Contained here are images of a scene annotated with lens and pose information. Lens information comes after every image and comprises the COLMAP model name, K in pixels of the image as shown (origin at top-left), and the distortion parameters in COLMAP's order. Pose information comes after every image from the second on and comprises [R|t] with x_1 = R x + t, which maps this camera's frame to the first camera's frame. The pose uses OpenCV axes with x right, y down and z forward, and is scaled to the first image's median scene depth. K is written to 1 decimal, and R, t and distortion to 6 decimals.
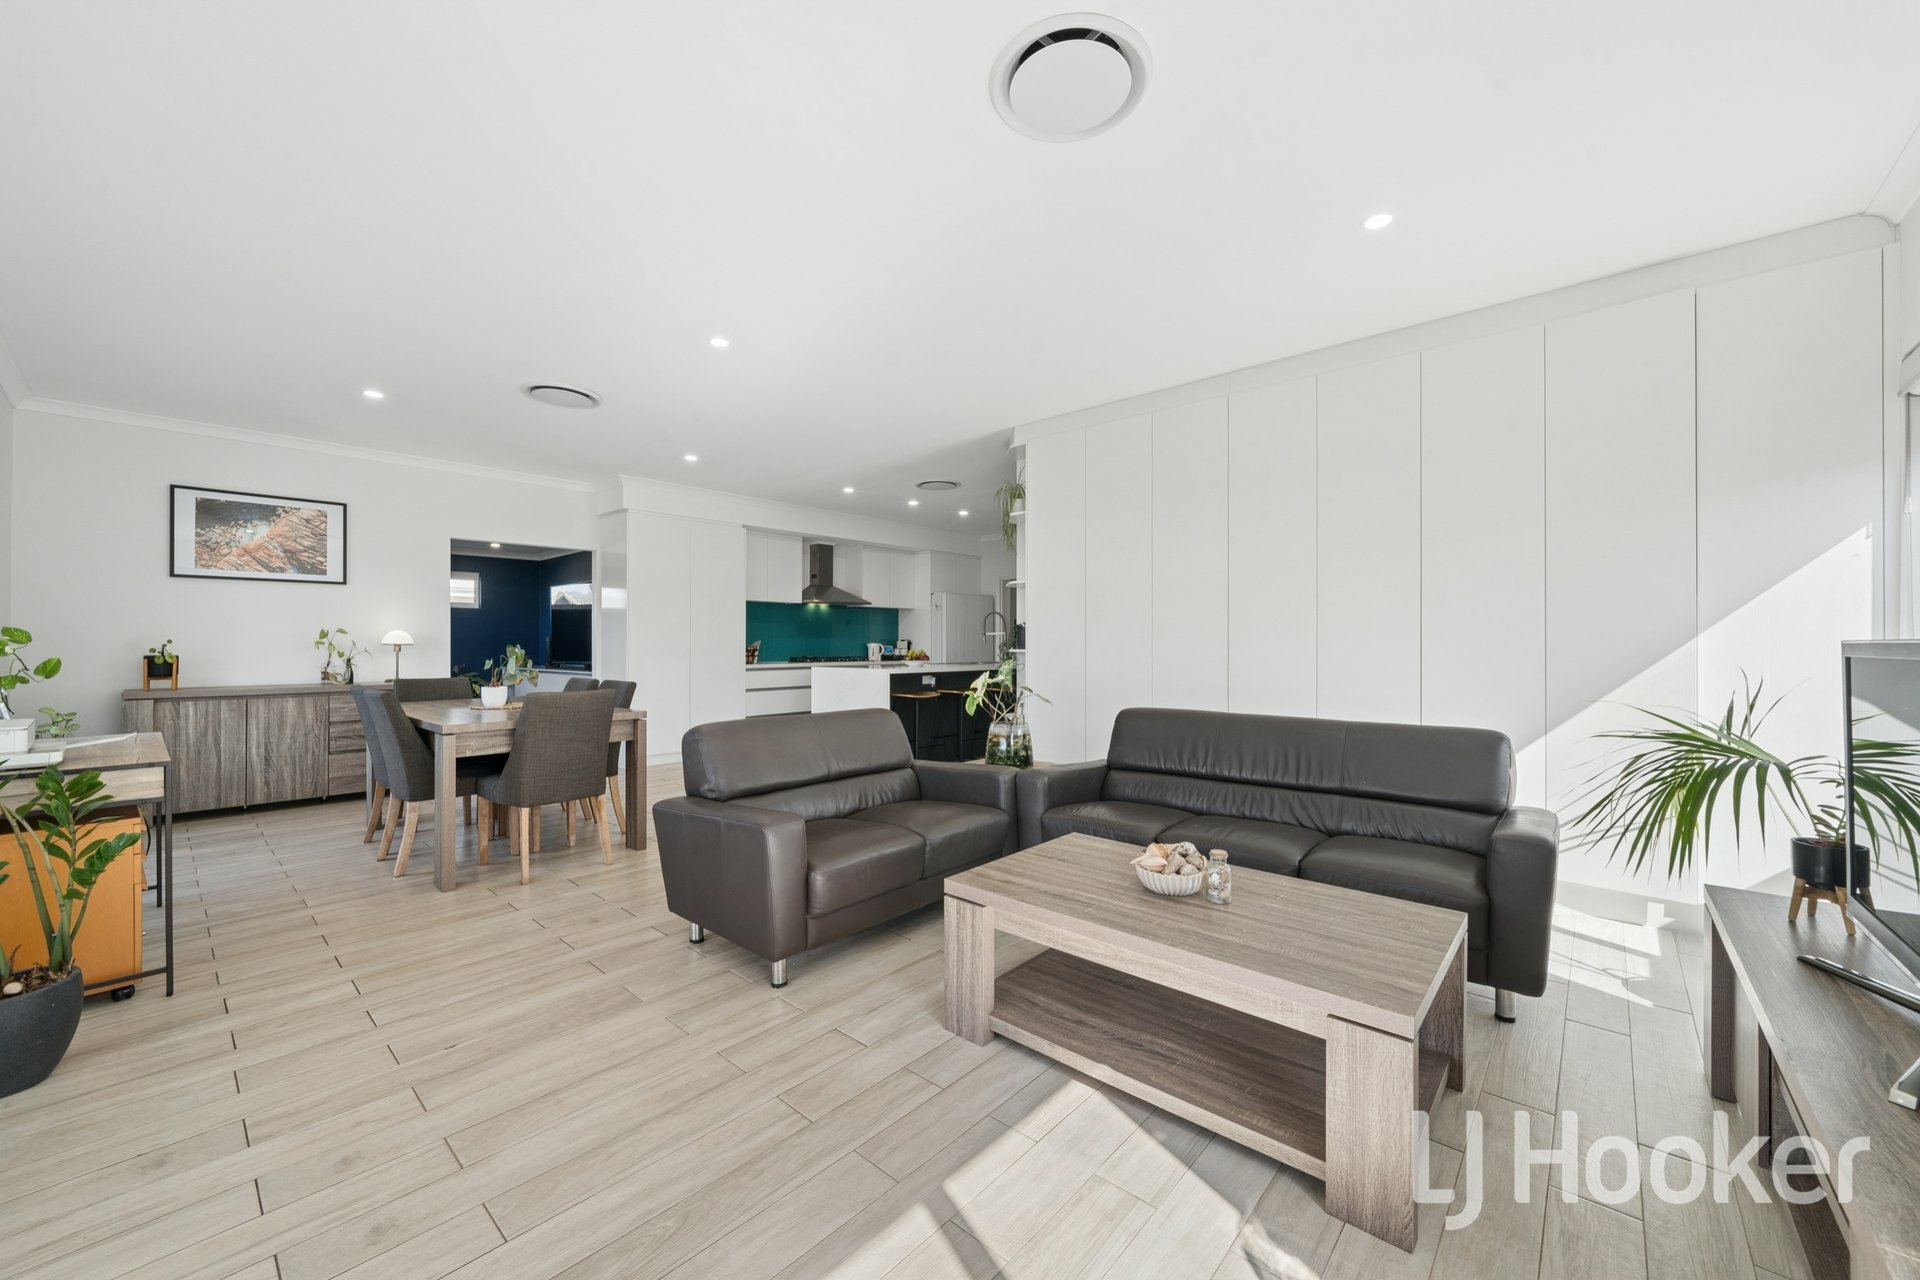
lens RADIAL K [[715.4, 0, 955.6], [0, 715.4, 640.5], [0, 0, 1]] dist [-0.000537, -0.000057]
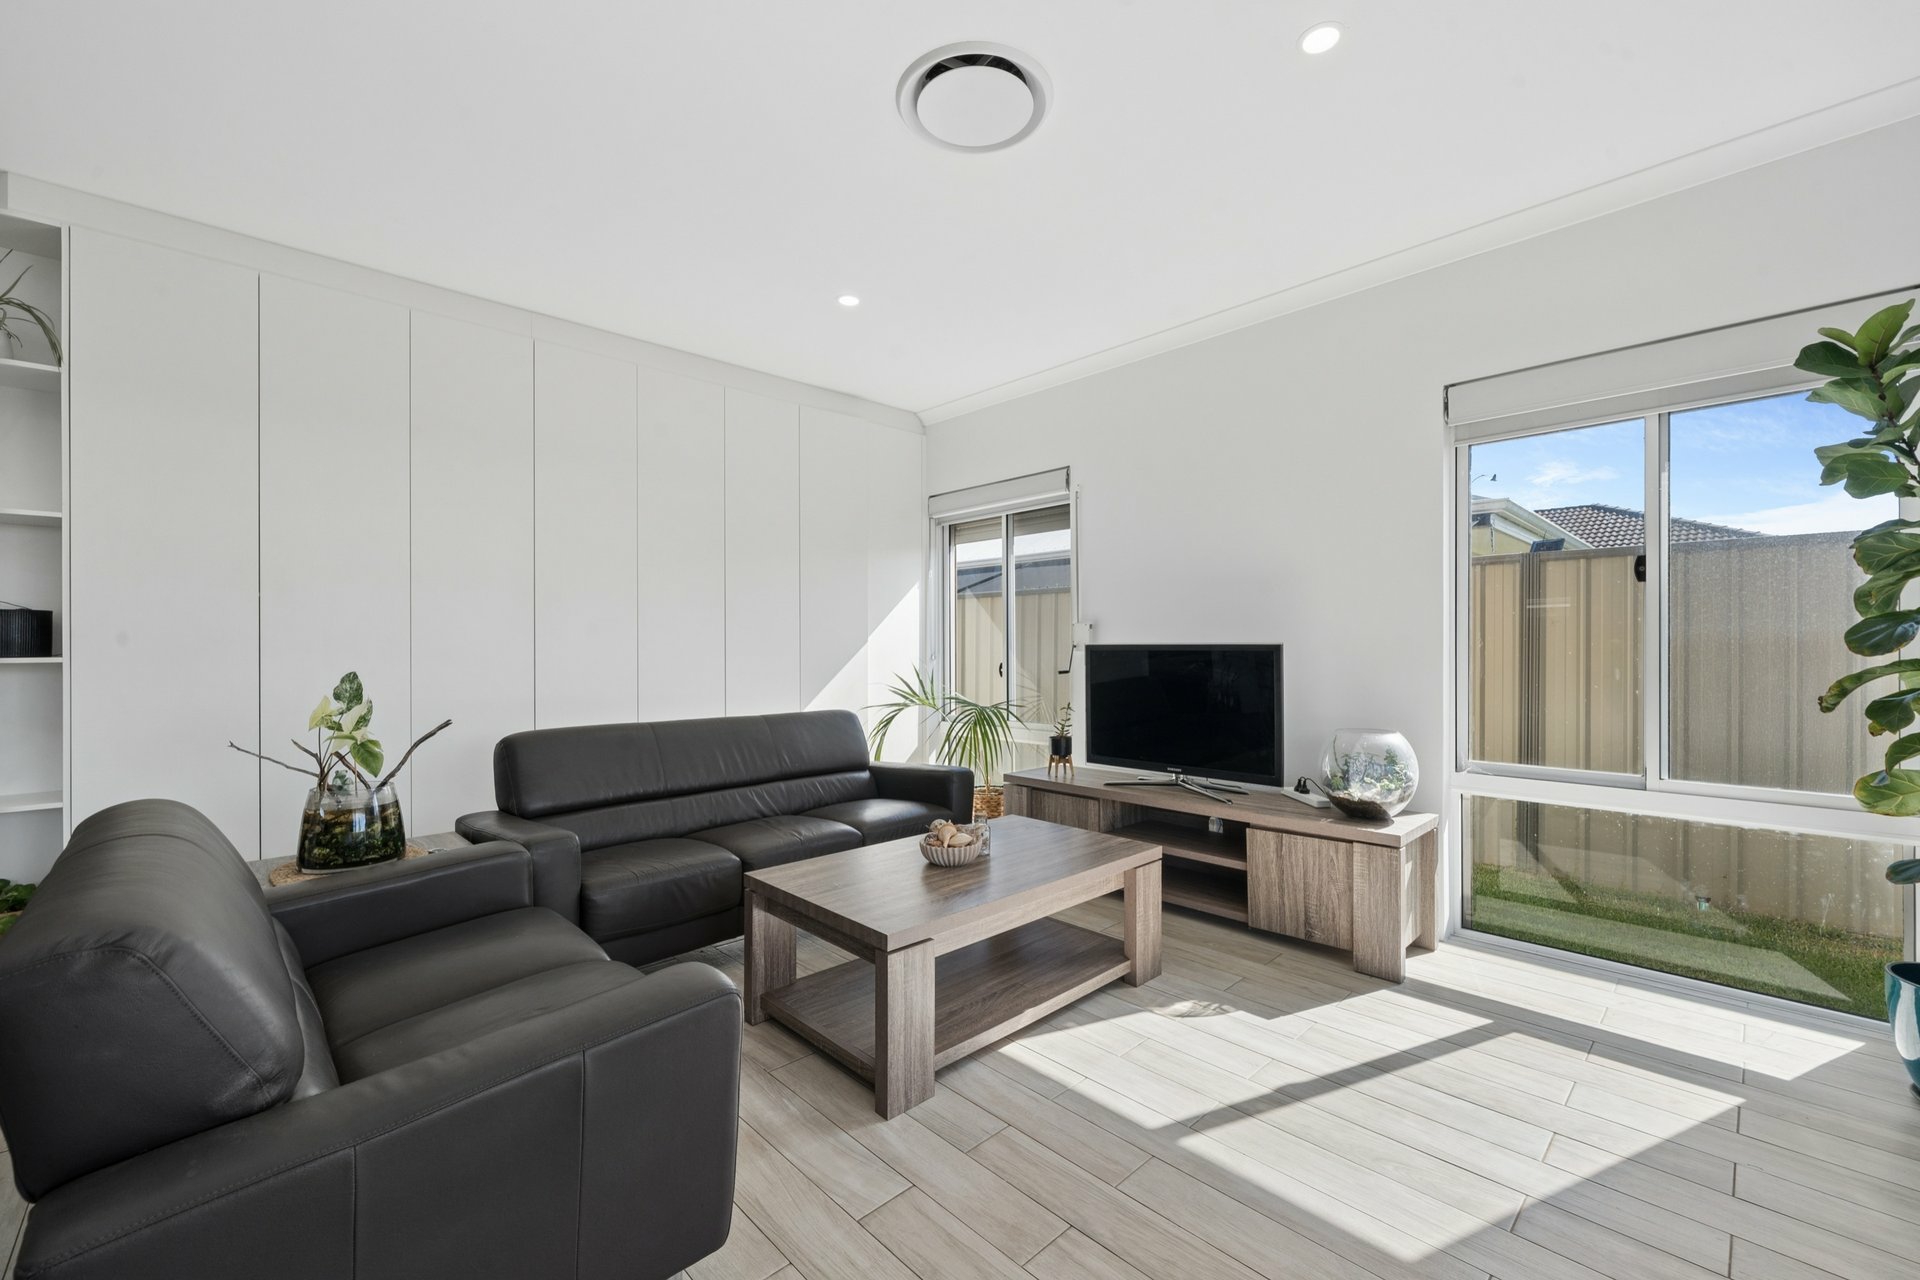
lens RADIAL K [[788.2, 0, 948.6], [0, 788.2, 649.6], [0, 0, 1]] dist [-0.002117, 0.000302]
pose [[0.080851, -0.002840, 0.996722, -1.071602], [-0.005898, 0.999977, 0.003328, 0.009842], [-0.996709, -0.006147, 0.080833, 1.033906]]
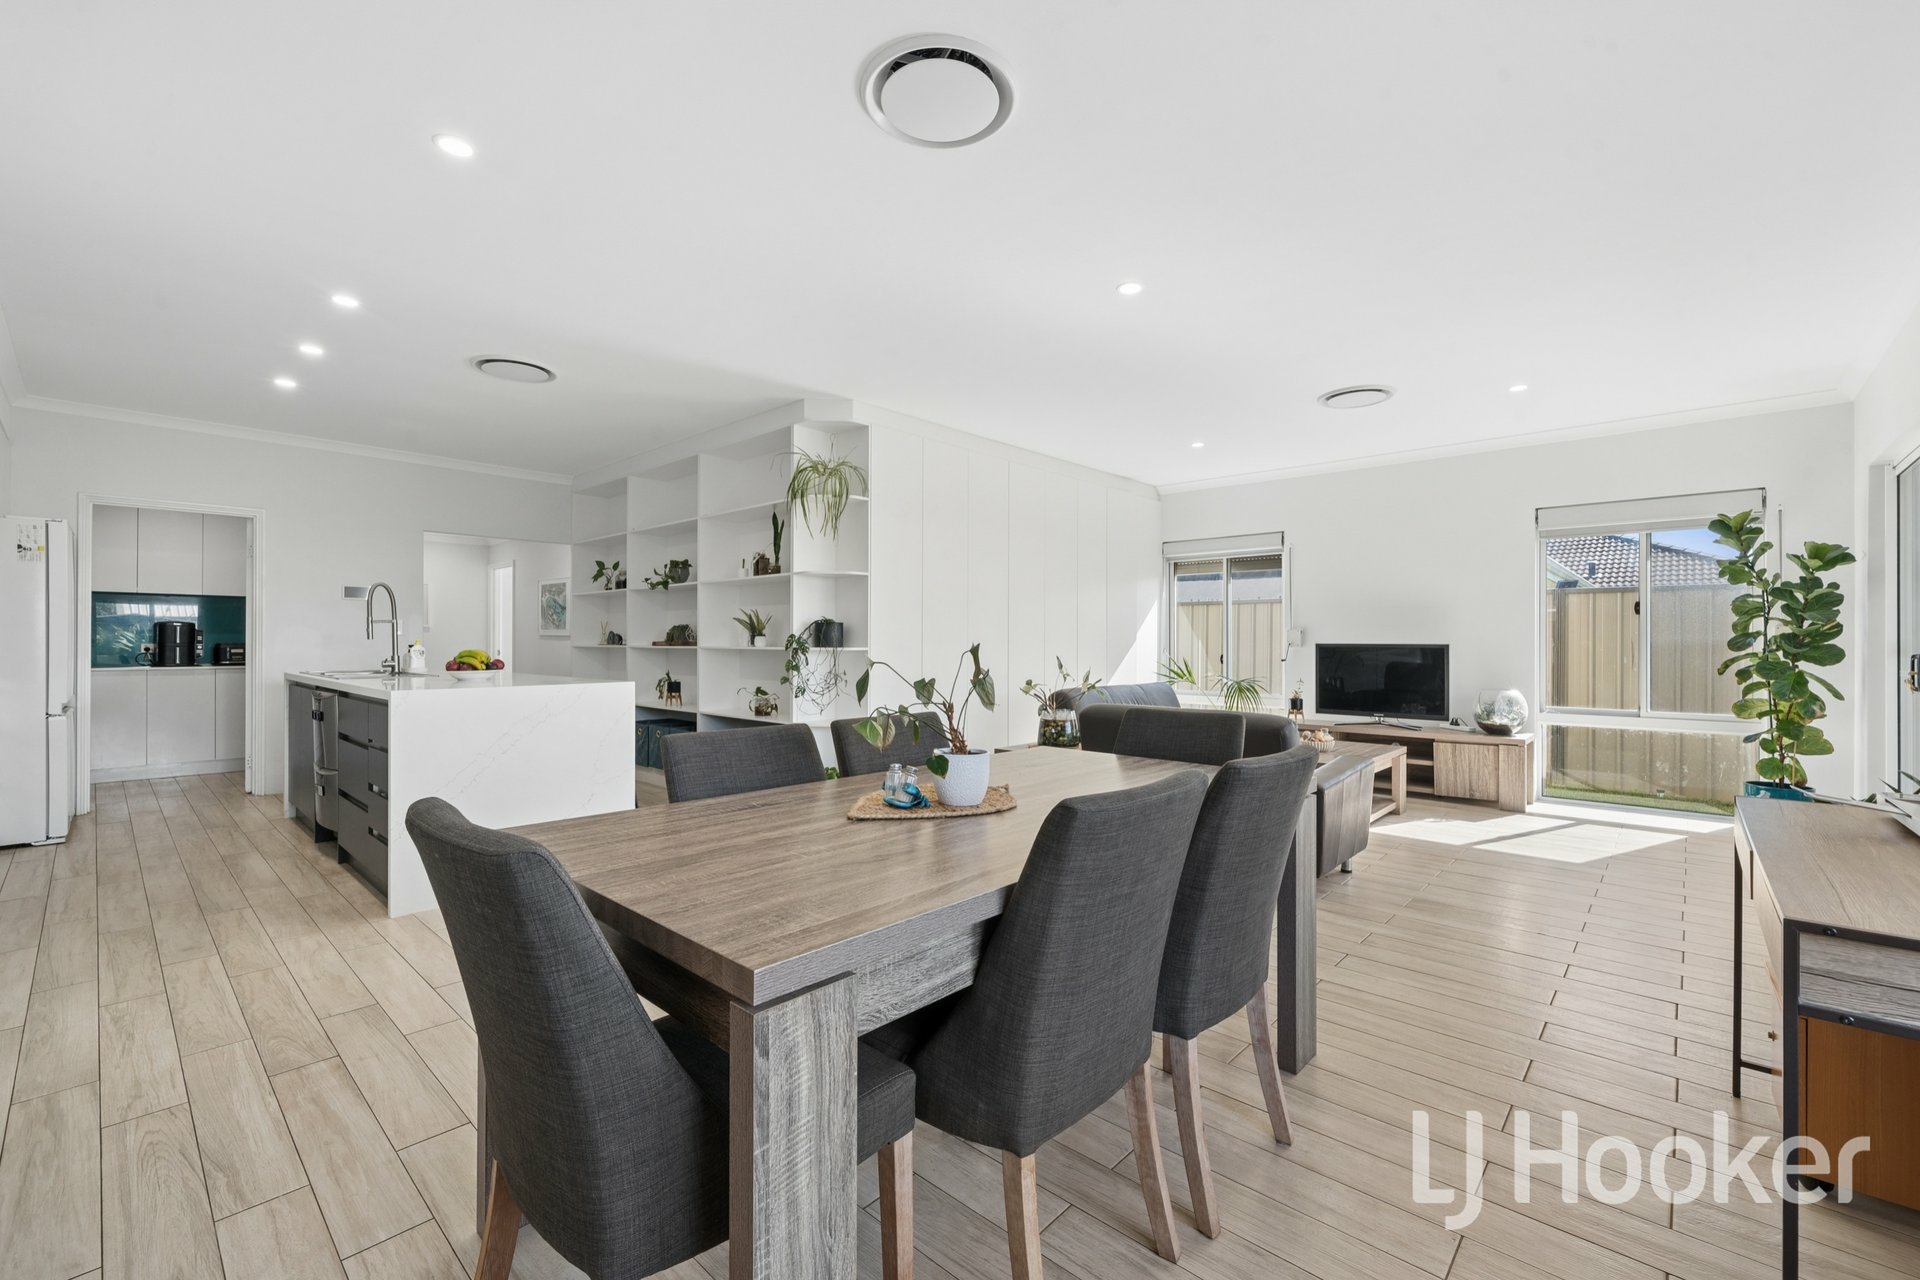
lens RADIAL K [[788.2, 0, 967.0], [0, 788.2, 643.6], [0, 0, 1]] dist [-0.002117, 0.000302]
pose [[0.017404, -0.001646, 0.999847, -2.537252], [-0.010647, 0.999942, 0.001831, 0.011515], [-0.999792, -0.010678, 0.017385, 2.358579]]
